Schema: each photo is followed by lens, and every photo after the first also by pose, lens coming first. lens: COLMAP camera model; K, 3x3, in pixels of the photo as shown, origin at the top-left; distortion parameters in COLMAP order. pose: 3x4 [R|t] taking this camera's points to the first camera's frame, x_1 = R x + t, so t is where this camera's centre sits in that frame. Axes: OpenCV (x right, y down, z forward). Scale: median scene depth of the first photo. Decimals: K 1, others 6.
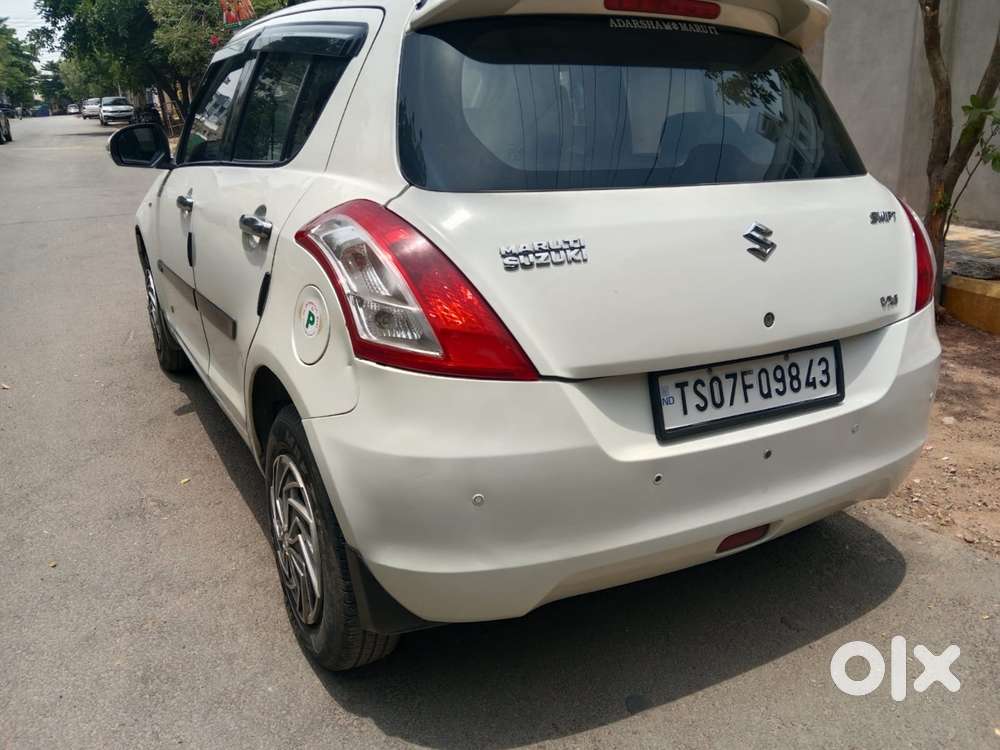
lens RADIAL K [[803.0, 0, 500.0], [0, 803.0, 375.0], [0, 0, 1]] dist [0.043407, -0.069161]
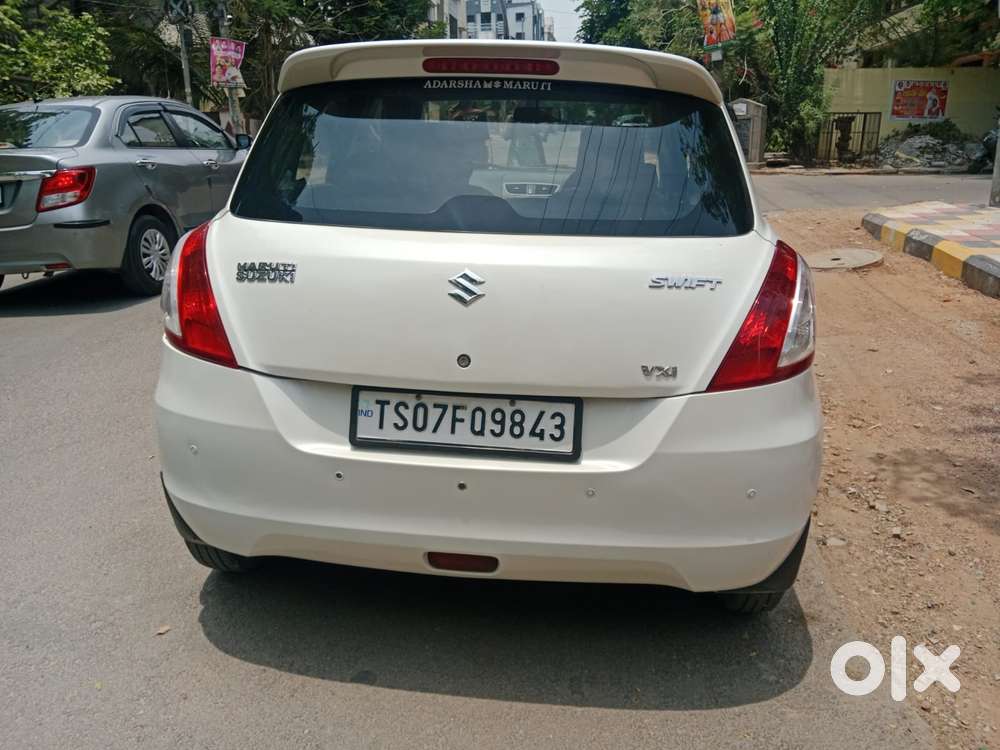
lens RADIAL K [[803.0, 0, 500.0], [0, 803.0, 375.0], [0, 0, 1]] dist [0.043407, -0.069161]
pose [[0.820192, 0.183750, -0.541776, 0.923954], [-0.192484, 0.980438, 0.041127, -0.099441], [0.538735, 0.070552, 0.839516, 0.127168]]
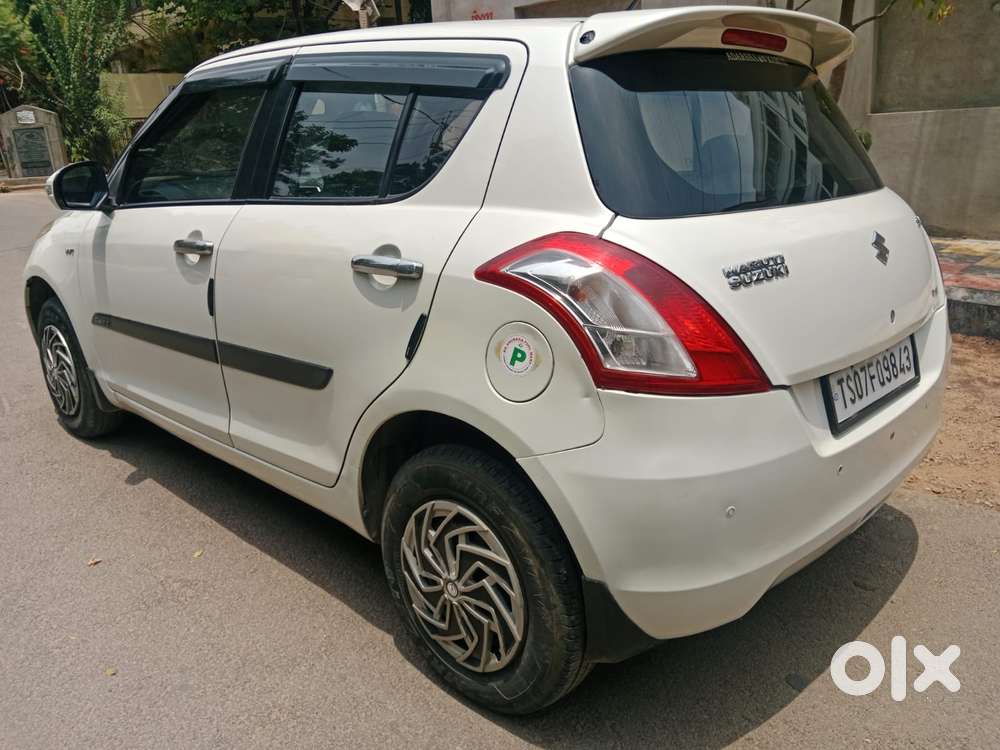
lens RADIAL K [[803.0, 0, 500.0], [0, 803.0, 375.0], [0, 0, 1]] dist [0.043407, -0.069161]
pose [[0.955158, -0.105896, 0.276511, -0.497707], [0.111956, 0.993694, -0.006175, -0.039959], [-0.274114, 0.036855, 0.960991, 0.062388]]
